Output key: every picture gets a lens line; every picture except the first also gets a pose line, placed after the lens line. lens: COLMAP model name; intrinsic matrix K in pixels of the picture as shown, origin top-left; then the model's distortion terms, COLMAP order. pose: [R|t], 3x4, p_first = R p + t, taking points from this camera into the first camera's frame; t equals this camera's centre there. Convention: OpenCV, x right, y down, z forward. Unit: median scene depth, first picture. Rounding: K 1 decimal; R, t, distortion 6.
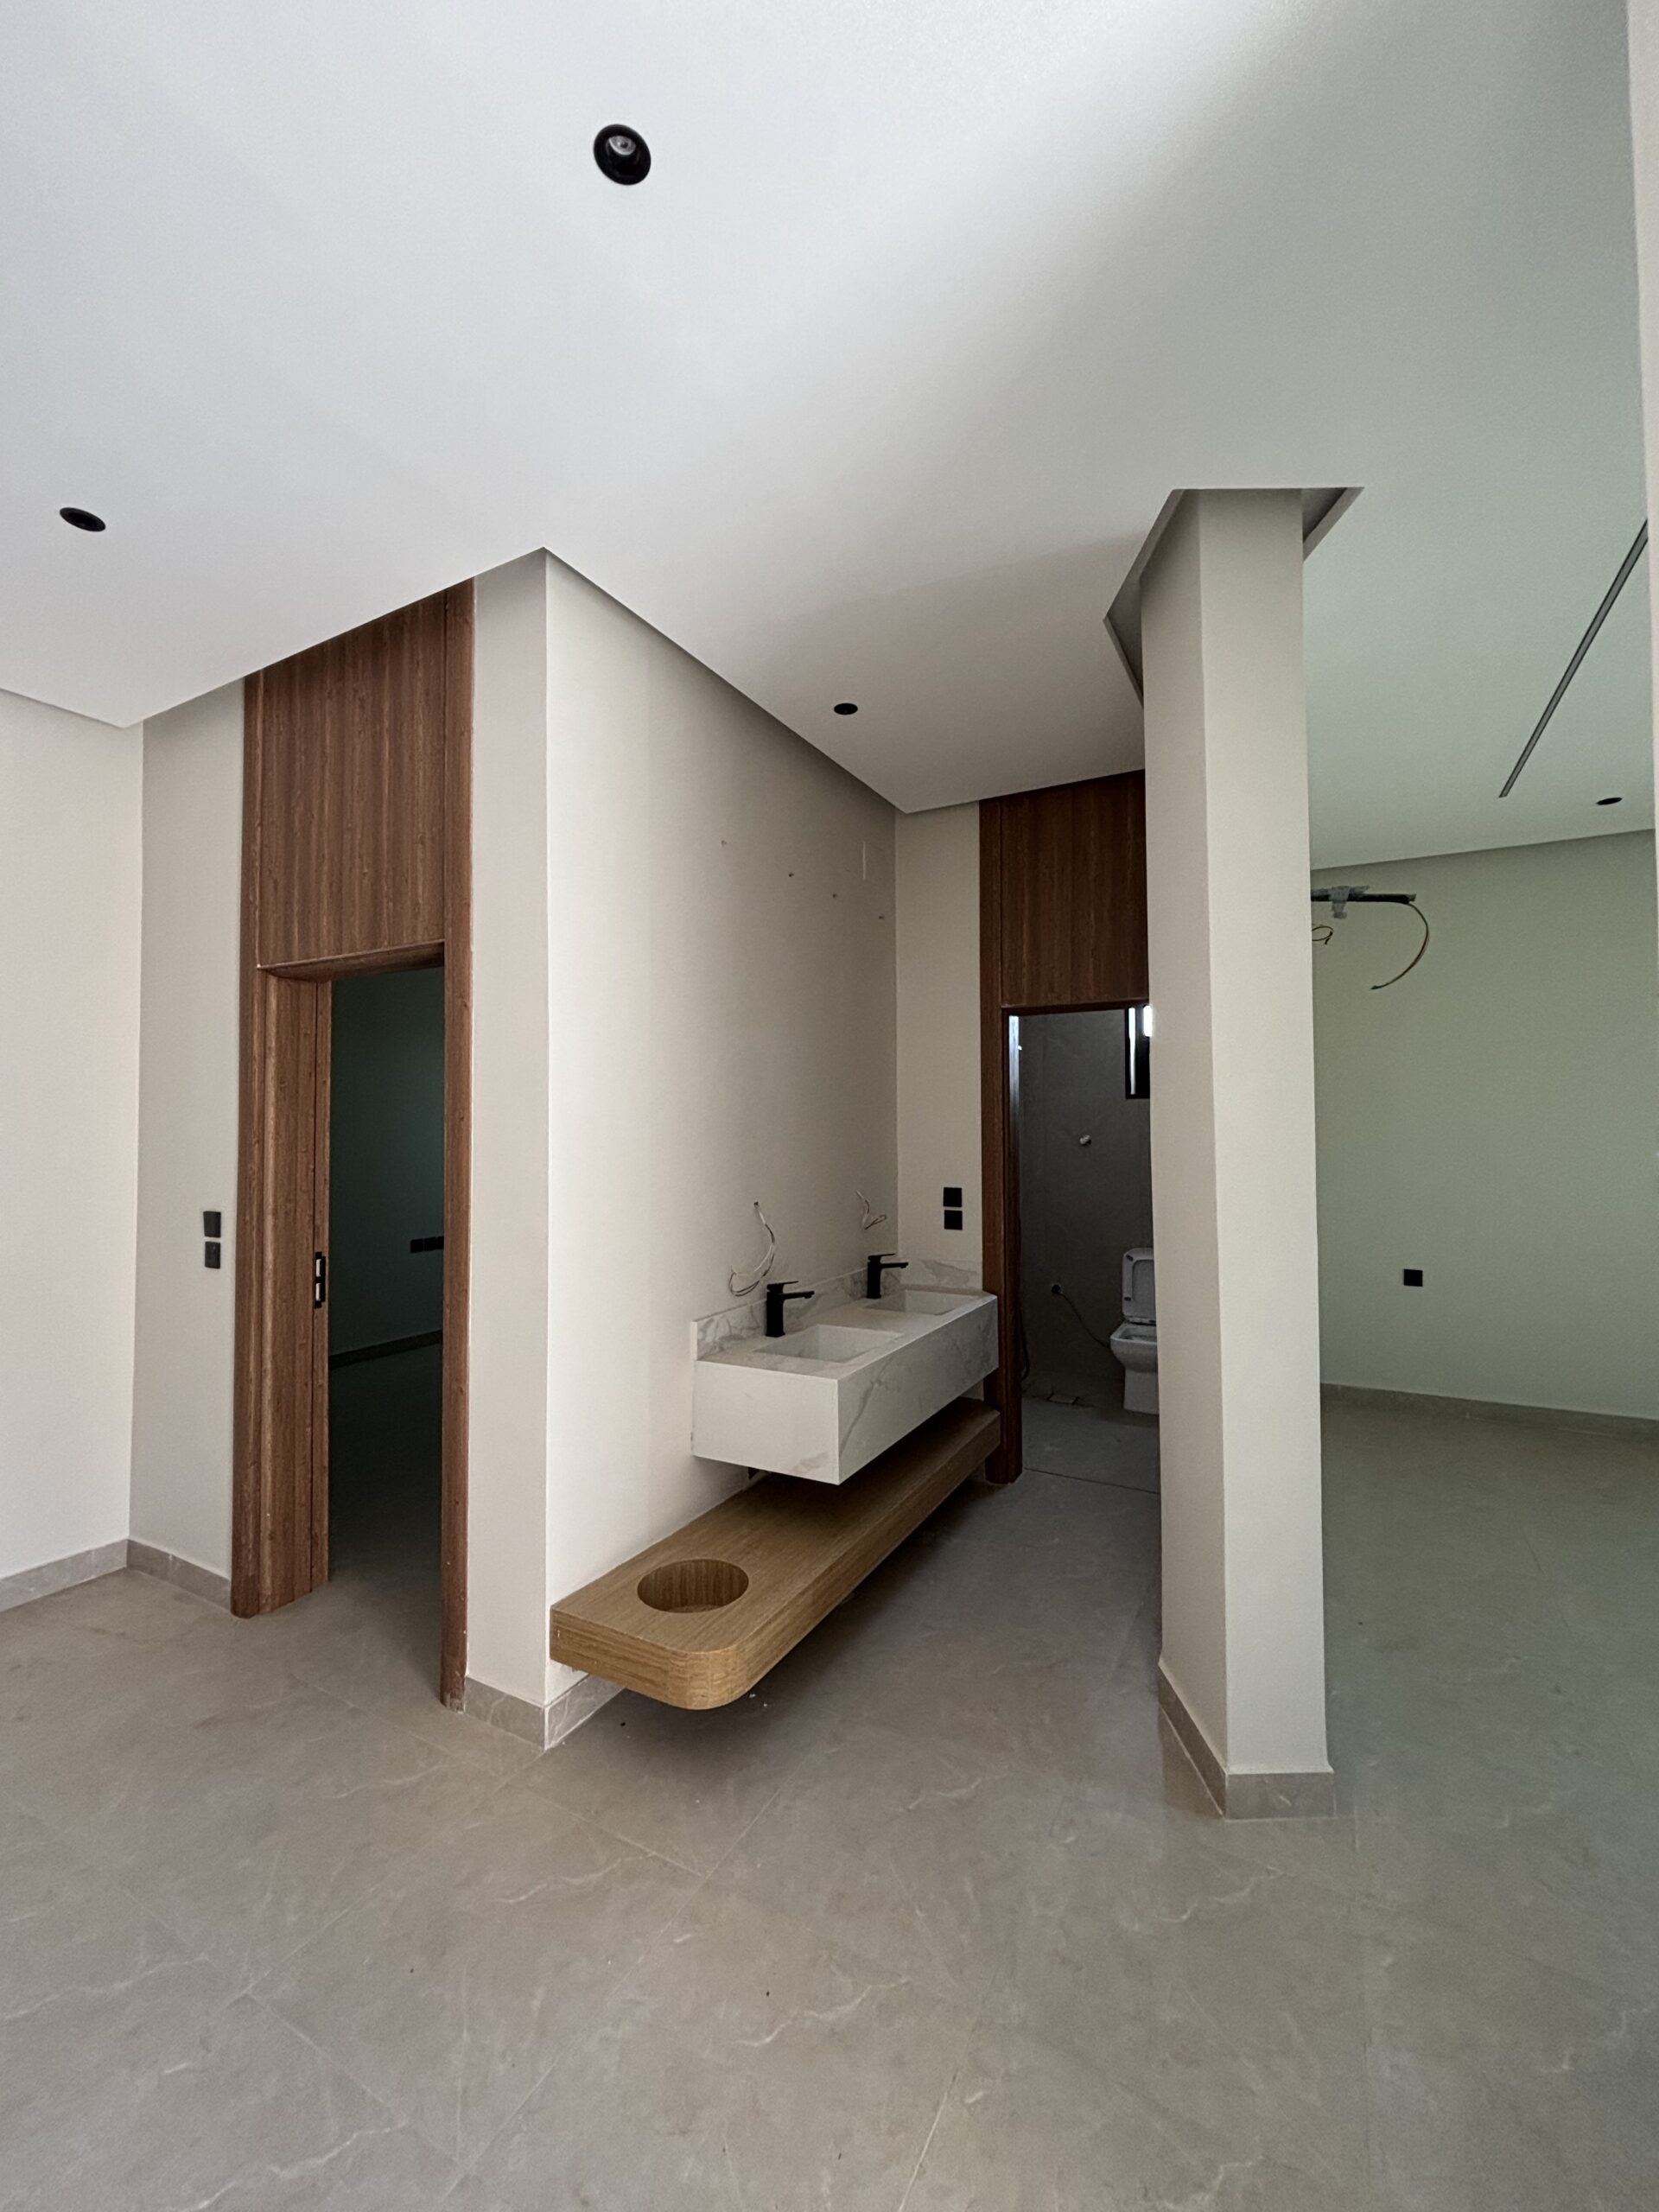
lens RADIAL K [[902.8, 0, 829.5], [0, 902.8, 1106.0], [0, 0, 1]] dist [-0.008174, 0.000069]
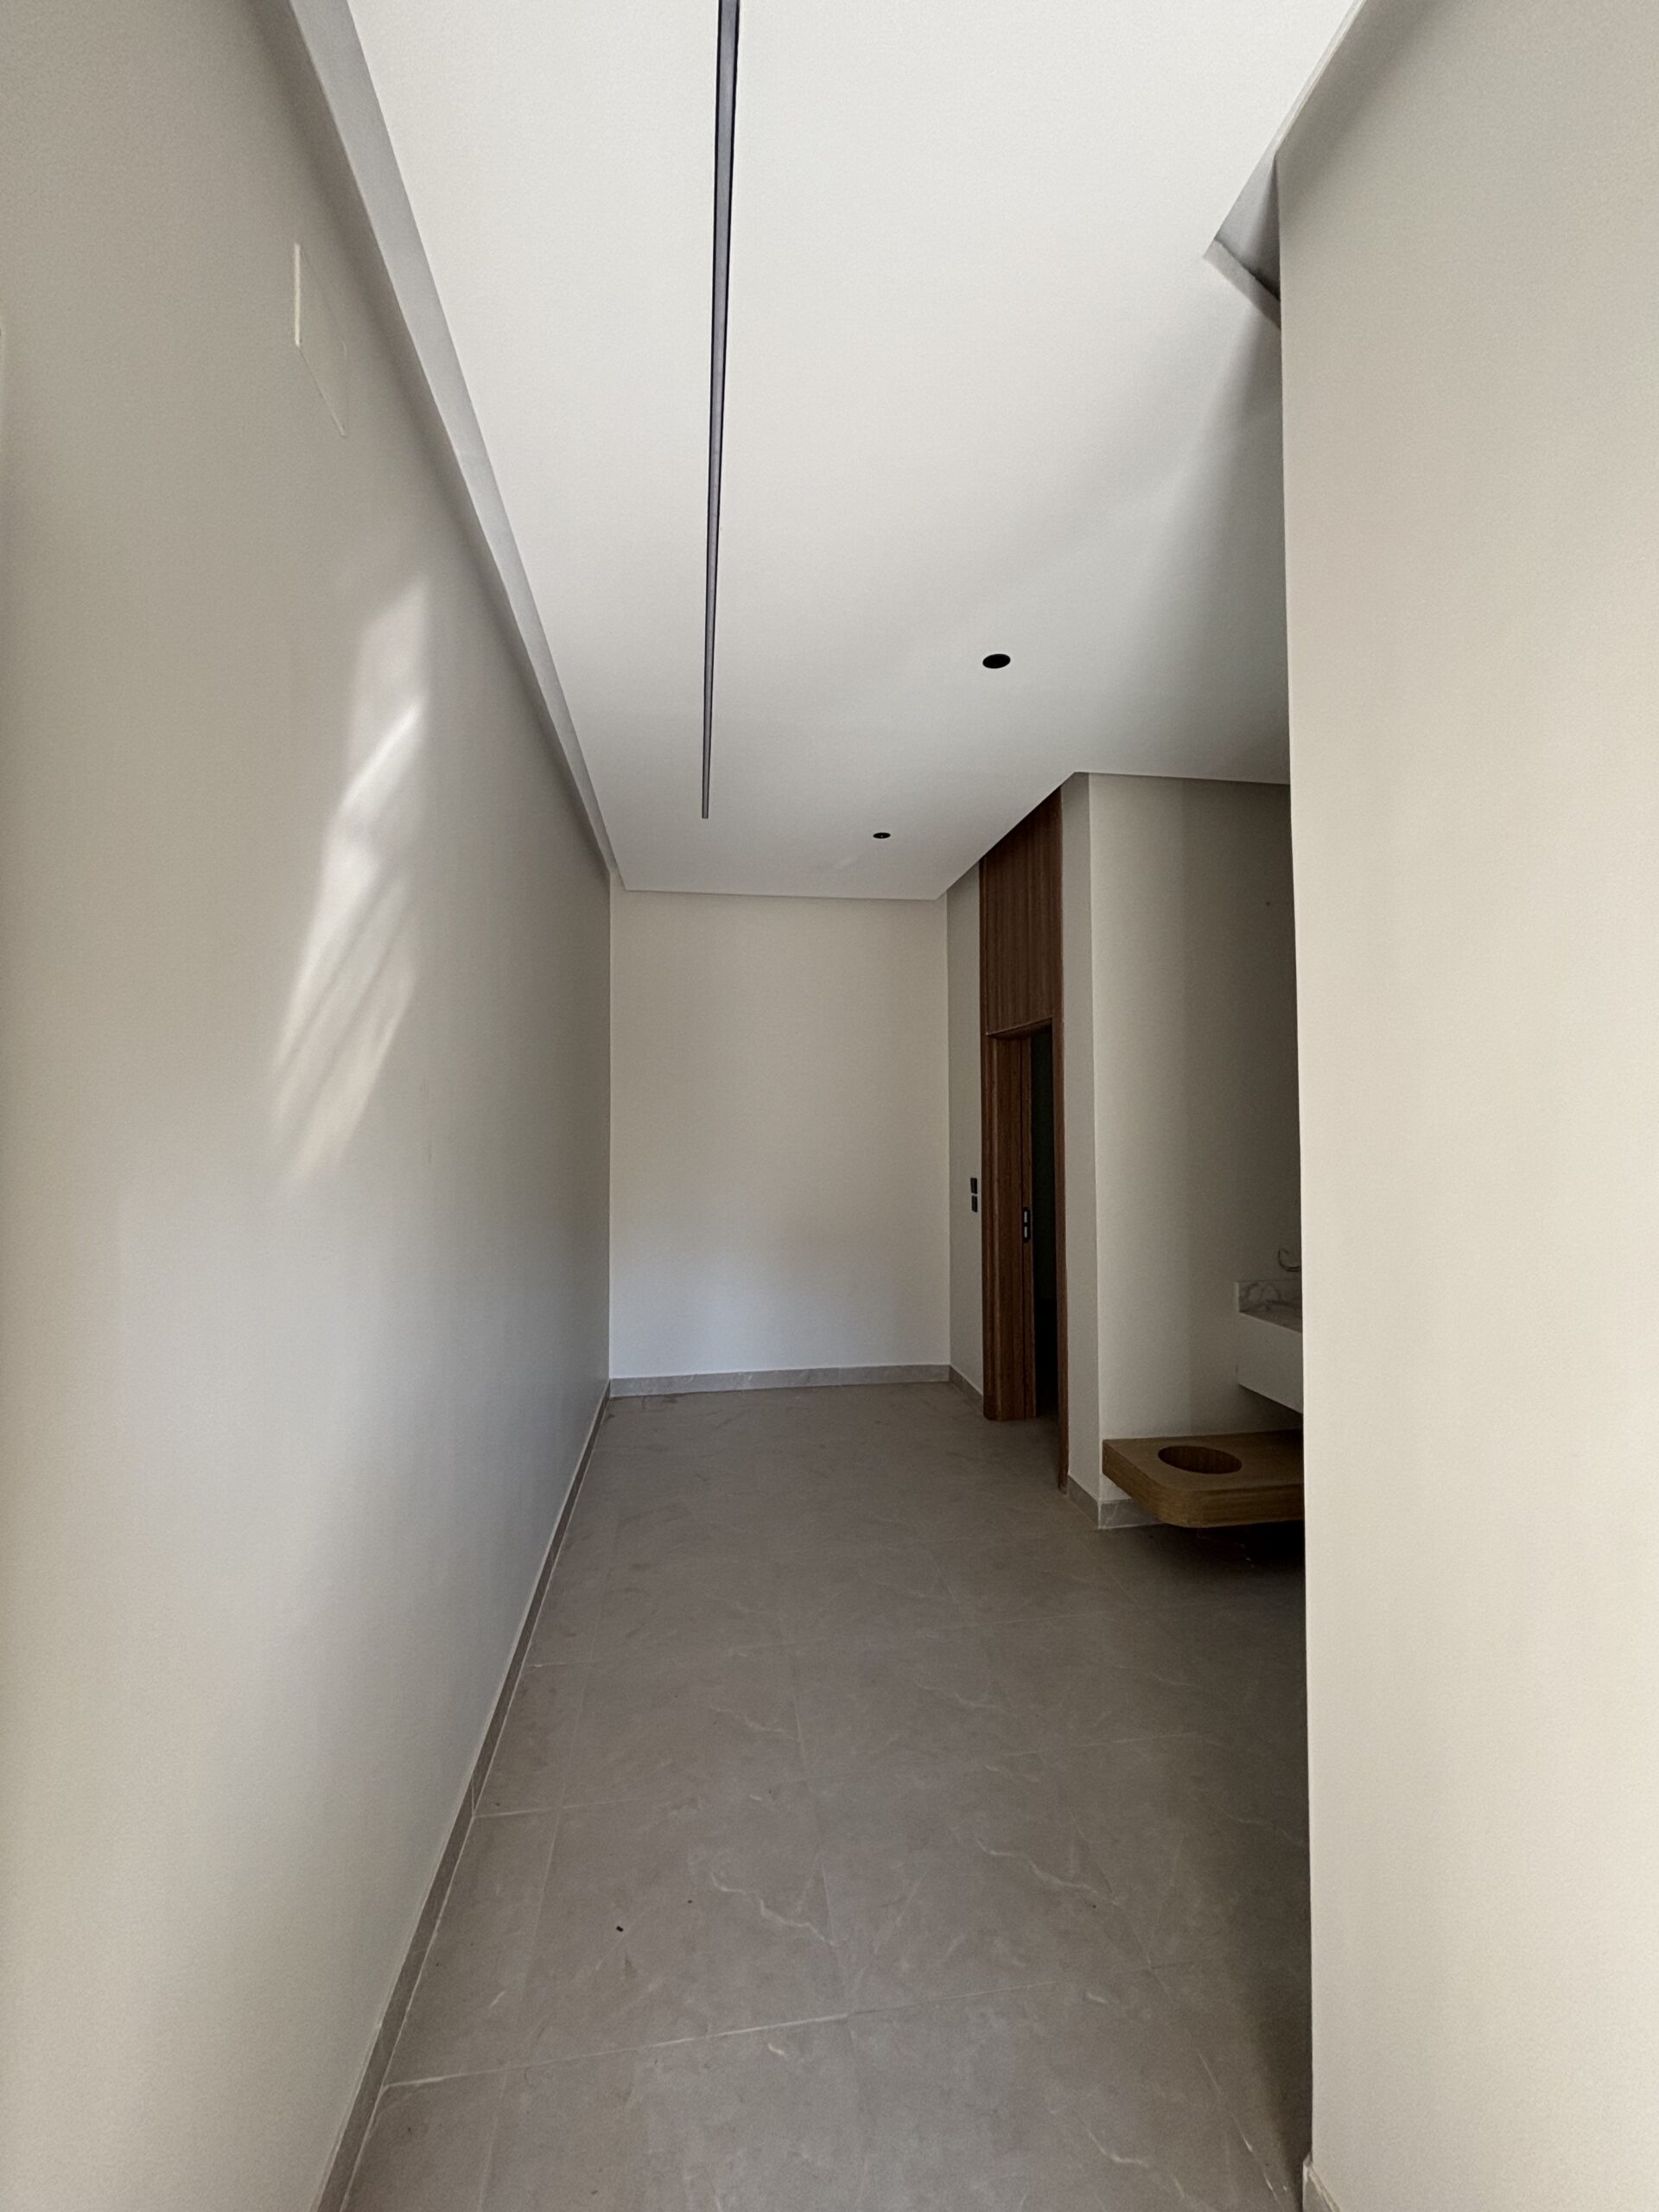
lens RADIAL K [[902.8, 0, 829.5], [0, 902.8, 1106.0], [0, 0, 1]] dist [-0.008174, 0.000069]
pose [[0.603100, -0.007154, -0.797633, 0.524950], [0.020402, 0.999771, 0.006460, -0.036812], [0.797404, -0.020169, 0.603108, -0.250282]]
